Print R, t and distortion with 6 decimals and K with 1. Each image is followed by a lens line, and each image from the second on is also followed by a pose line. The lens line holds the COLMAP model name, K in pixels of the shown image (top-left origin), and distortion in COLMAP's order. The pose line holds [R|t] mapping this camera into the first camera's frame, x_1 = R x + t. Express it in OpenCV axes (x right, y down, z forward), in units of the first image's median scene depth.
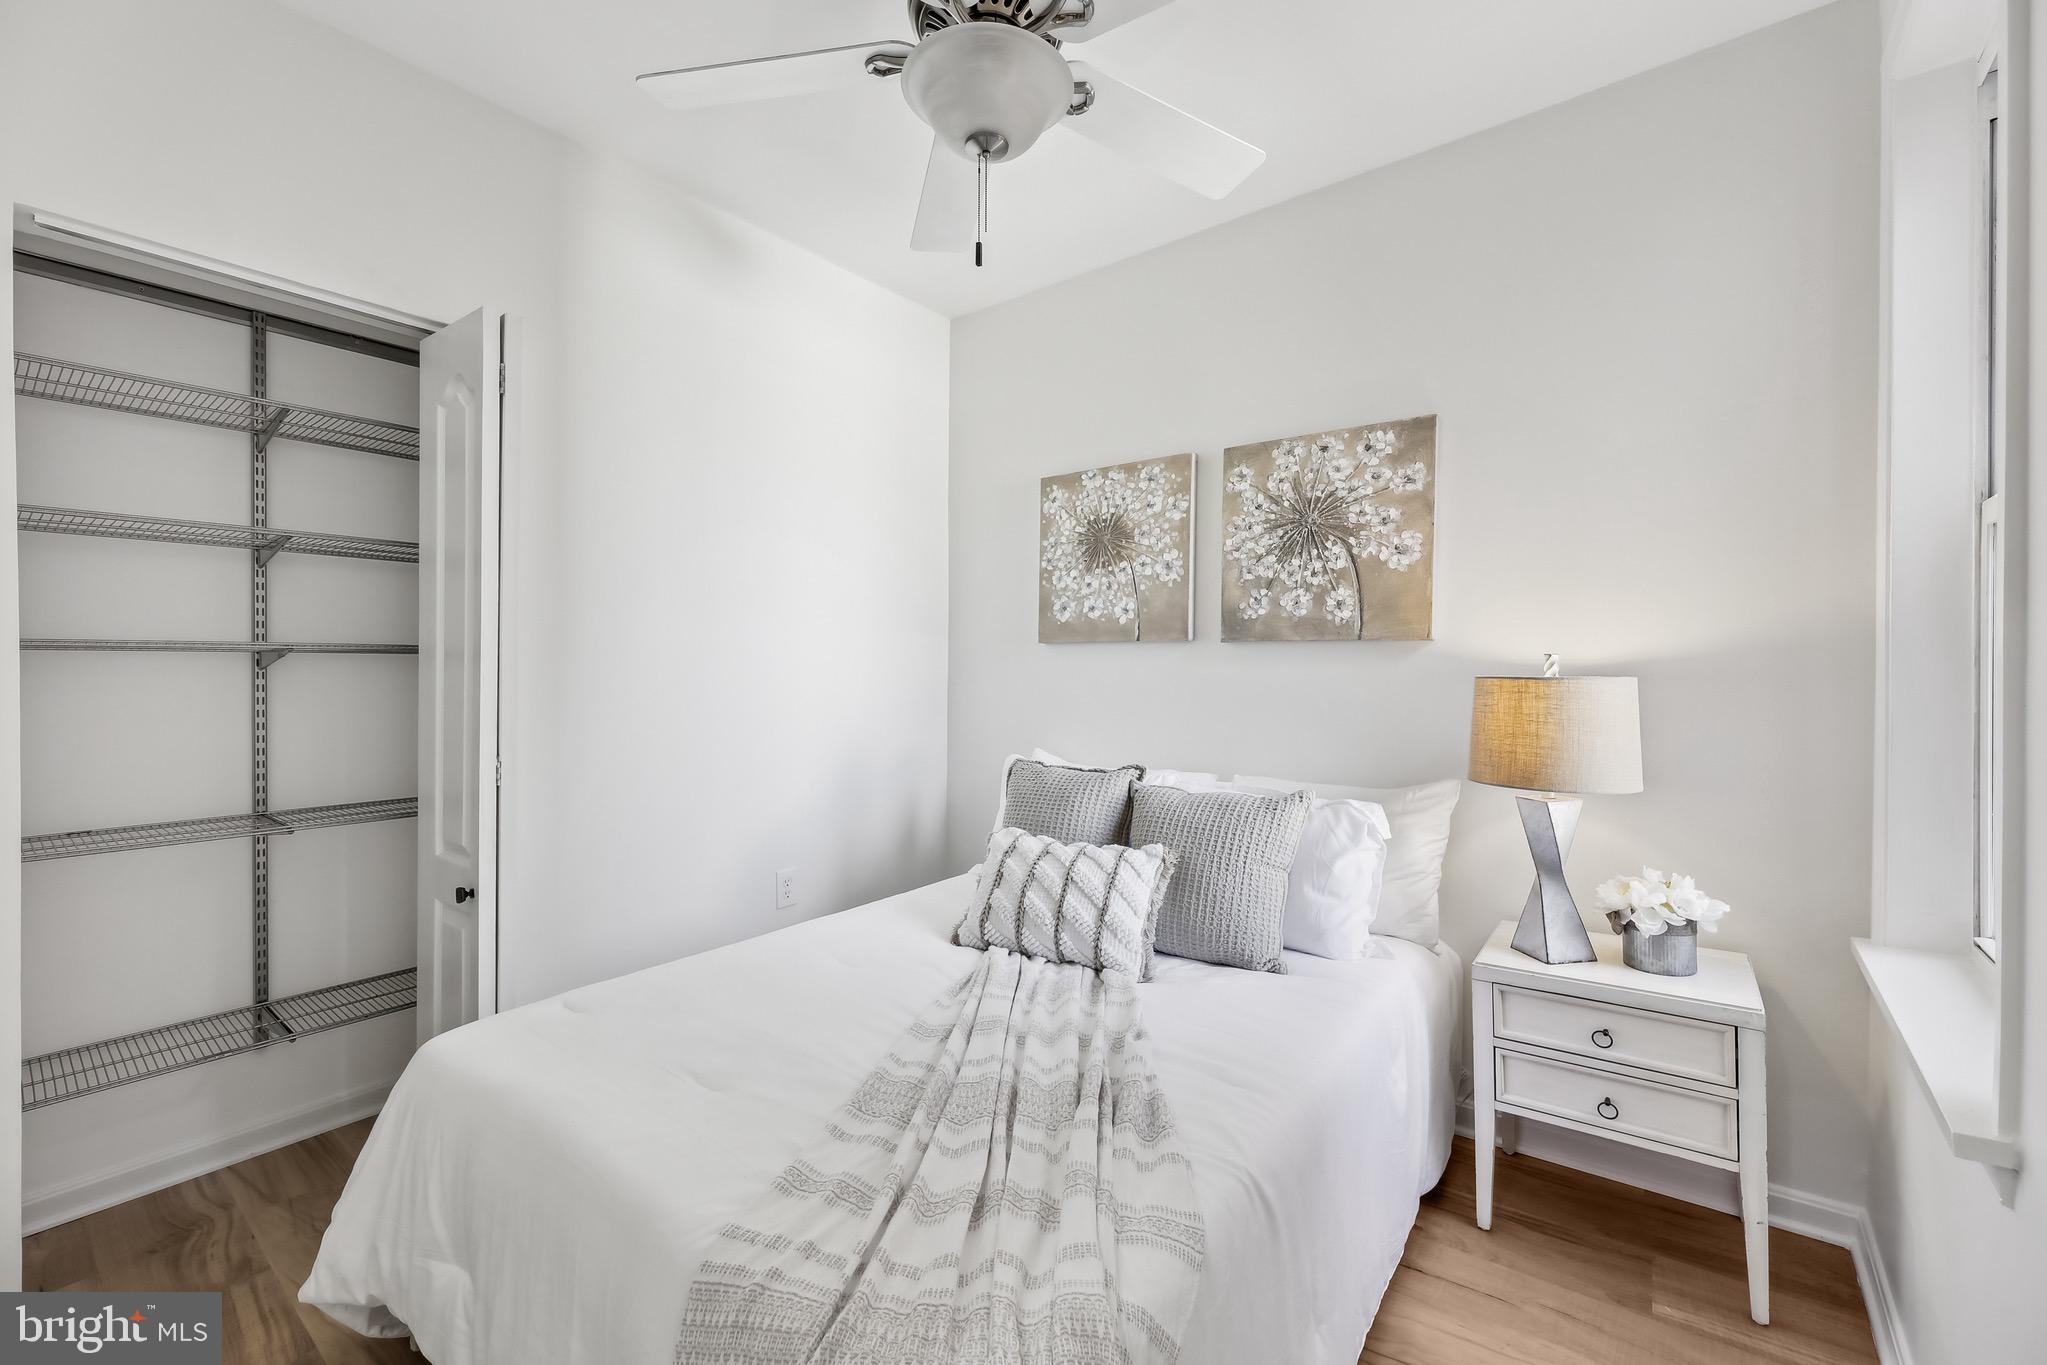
lens RADIAL K [[821.7, 0, 1028.4], [0, 821.7, 677.4], [0, 0, 1]] dist [-0.003182, -0.000260]
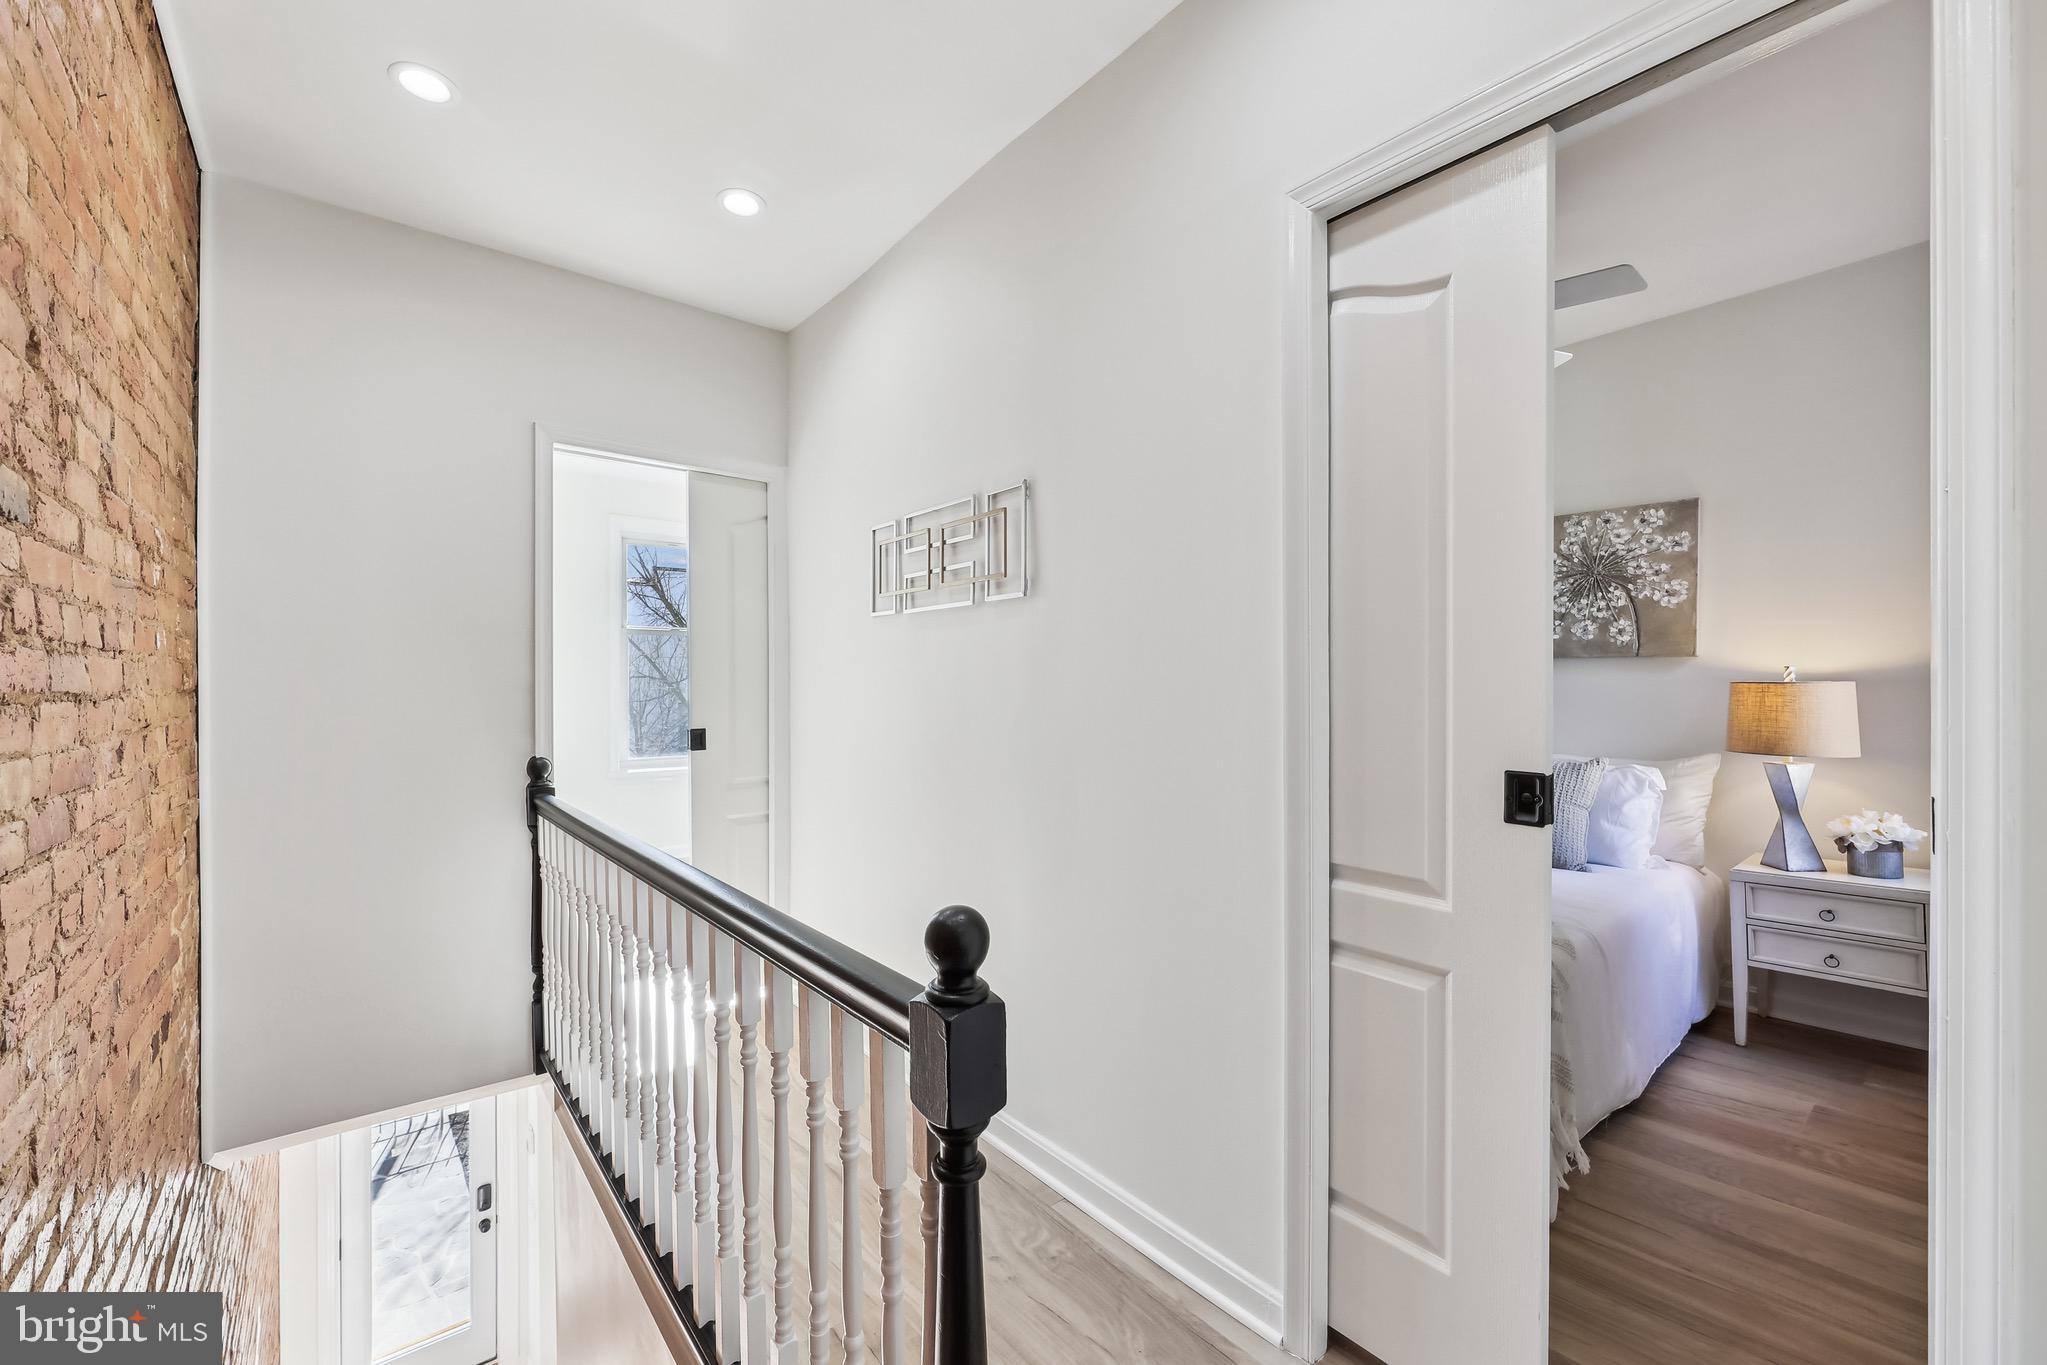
lens RADIAL K [[821.7, 0, 1021.6], [0, 821.7, 684.1], [0, 0, 1]] dist [-0.003182, -0.000260]
pose [[0.974538, -0.006040, -0.224143, -0.362827], [0.005440, 0.999980, -0.003295, 0.001091], [0.224158, 0.001992, 0.974551, -0.710678]]
